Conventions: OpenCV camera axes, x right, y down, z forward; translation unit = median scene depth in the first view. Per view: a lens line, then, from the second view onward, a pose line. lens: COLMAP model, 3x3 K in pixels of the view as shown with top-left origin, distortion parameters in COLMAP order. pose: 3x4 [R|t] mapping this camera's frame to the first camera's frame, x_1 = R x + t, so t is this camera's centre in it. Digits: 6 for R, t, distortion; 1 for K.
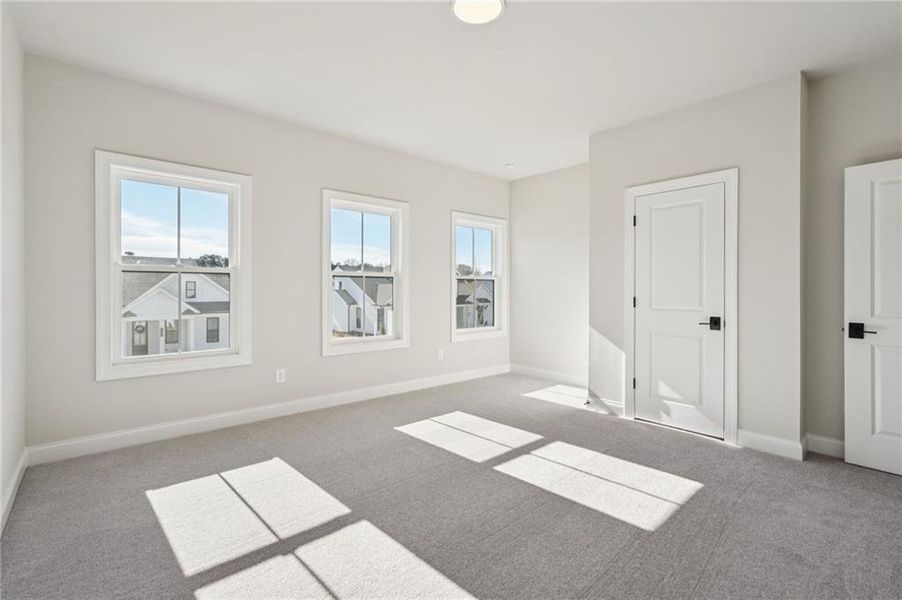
lens RADIAL K [[414.9, 0, 450.0], [0, 414.9, 287.3], [0, 0, 1]] dist [0.008564, 0.001676]
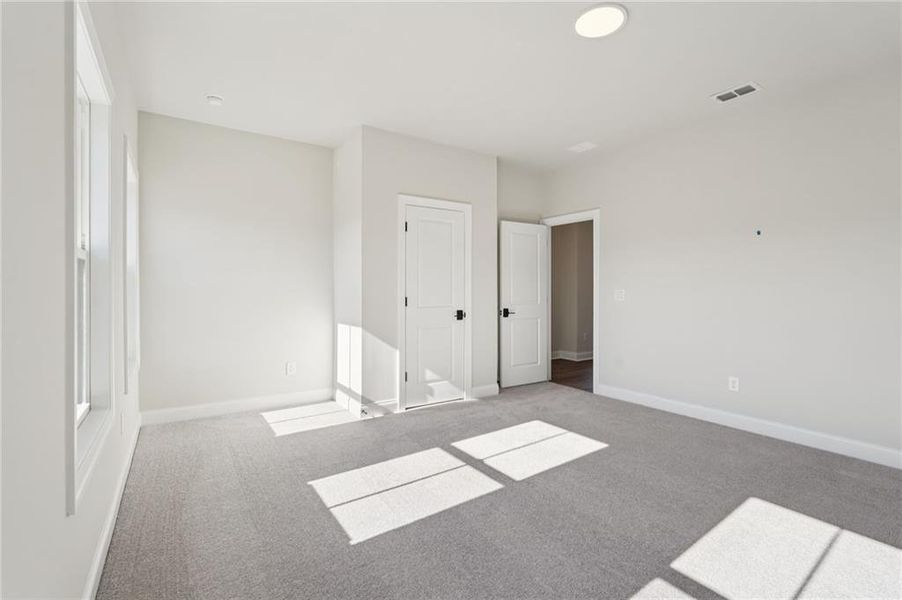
lens RADIAL K [[414.9, 0, 448.6], [0, 414.9, 297.6], [0, 0, 1]] dist [0.008564, 0.001676]
pose [[0.134562, -0.020373, 0.990696, -0.763877], [-0.005928, 0.999754, 0.021365, 0.001623], [-0.990887, -0.008748, 0.134408, 0.938747]]
